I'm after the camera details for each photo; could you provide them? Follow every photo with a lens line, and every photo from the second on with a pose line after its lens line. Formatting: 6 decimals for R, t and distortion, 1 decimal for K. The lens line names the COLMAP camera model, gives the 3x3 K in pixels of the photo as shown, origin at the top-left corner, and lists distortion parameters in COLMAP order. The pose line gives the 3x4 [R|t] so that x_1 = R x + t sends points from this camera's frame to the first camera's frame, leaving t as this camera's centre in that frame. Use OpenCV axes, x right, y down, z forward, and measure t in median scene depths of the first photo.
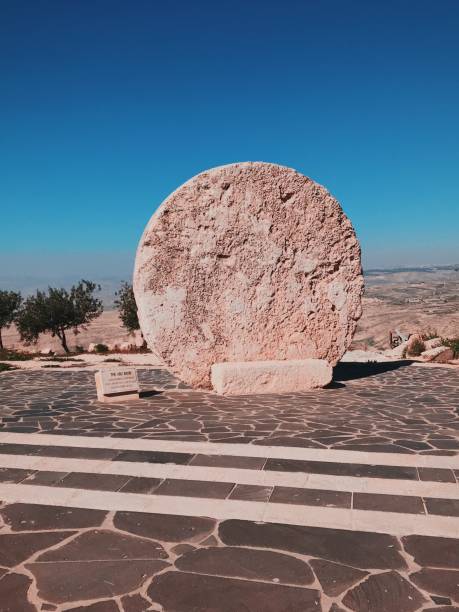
lens RADIAL K [[579.3, 0, 233.1], [0, 579.3, 307.1], [0, 0, 1]] dist [0.085254, 0.000000]
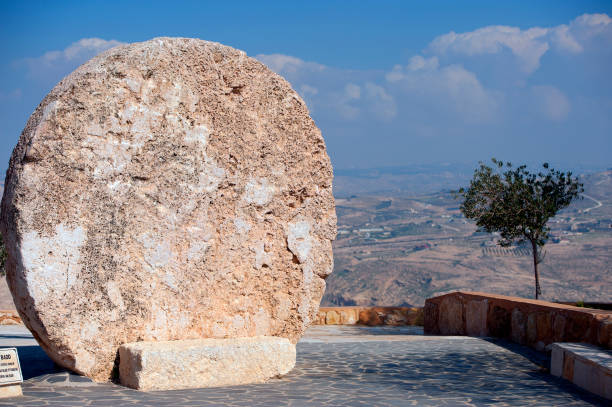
lens RADIAL K [[1188.3, 0, 304.8], [0, 1188.3, 204.5], [0, 0, 1]] dist [-0.080281, 0.000000]
pose [[0.962817, 0.022437, 0.269222, -0.196006], [-0.014075, 0.999358, -0.032951, -0.017276], [-0.269789, 0.027937, 0.962514, -0.332787]]
